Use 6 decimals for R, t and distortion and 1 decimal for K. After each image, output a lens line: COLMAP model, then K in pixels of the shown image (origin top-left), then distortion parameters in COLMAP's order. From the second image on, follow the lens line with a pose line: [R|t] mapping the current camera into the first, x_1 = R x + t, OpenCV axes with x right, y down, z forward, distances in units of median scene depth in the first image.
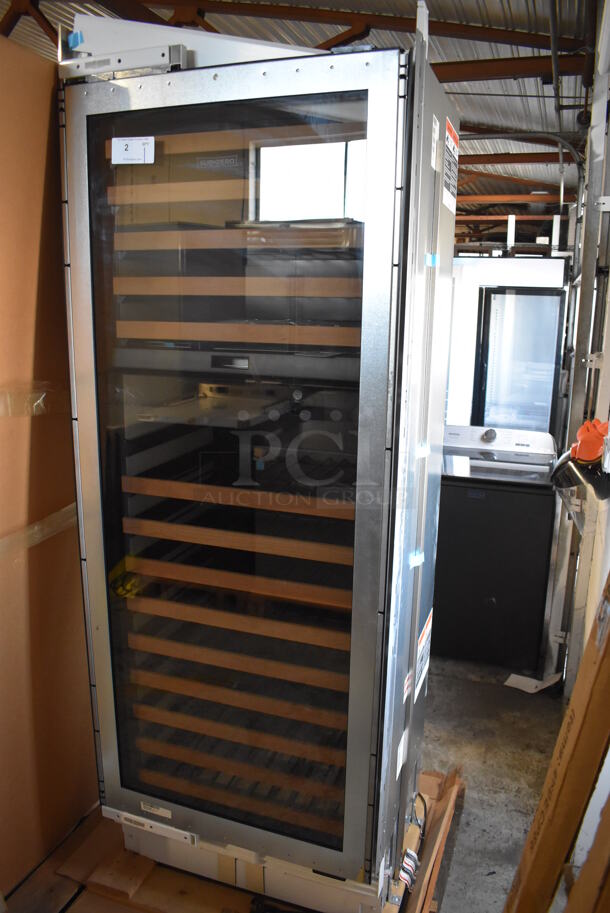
lens RADIAL K [[725.6, 0, 303.5], [0, 725.6, 457.1], [0, 0, 1]] dist [-0.090200, 0.010551]
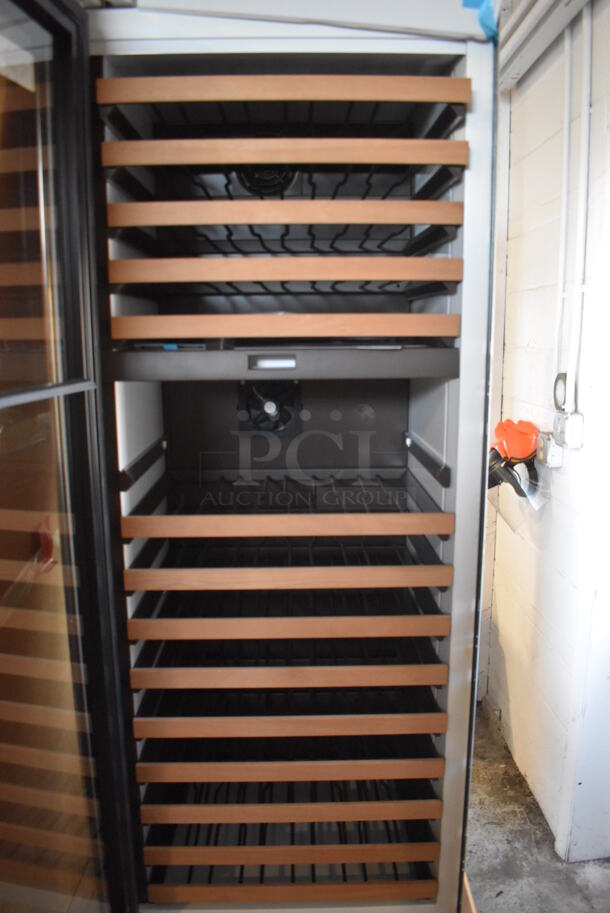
lens RADIAL K [[725.6, 0, 302.3], [0, 725.6, 456.8], [0, 0, 1]] dist [-0.090200, 0.010551]
pose [[0.935053, -0.083665, 0.344495, -0.355928], [0.100930, 0.994364, -0.032458, 0.005986], [-0.339838, 0.065119, 0.938227, 0.215175]]
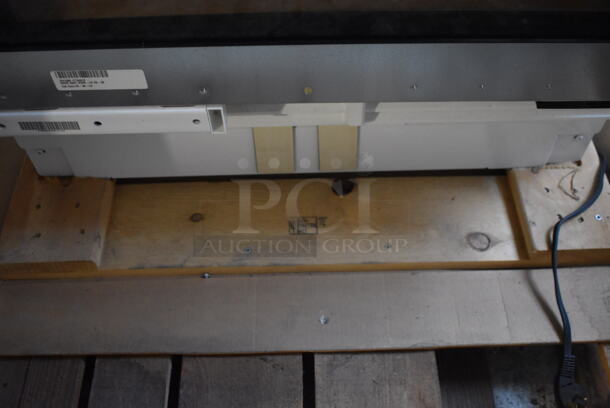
lens RADIAL K [[613.9, 0, 303.3], [0, 613.9, 203.7], [0, 0, 1]] dist [-0.087183, 0.000000]
pose [[0.931592, -0.308873, 0.191660, -0.219794], [0.104996, 0.733425, 0.671613, 0.400239], [-0.348011, -0.605546, 0.715683, 0.808040]]
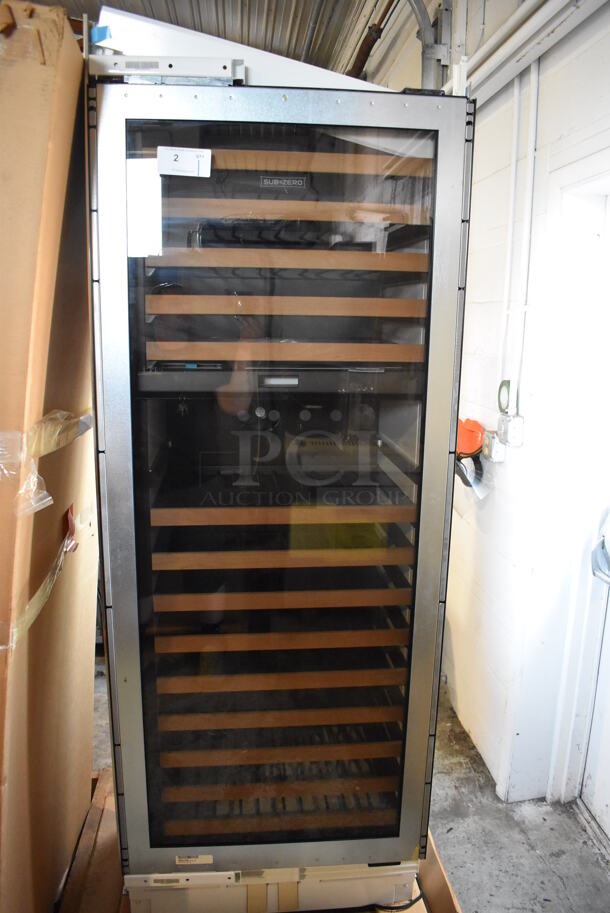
lens RADIAL K [[725.6, 0, 305.9], [0, 725.6, 457.0], [0, 0, 1]] dist [-0.090200, 0.010551]
pose [[0.900092, -0.086474, 0.427032, -0.494830], [0.095613, 0.995419, 0.000042, -0.022379], [-0.425079, 0.040792, 0.904237, 0.080736]]
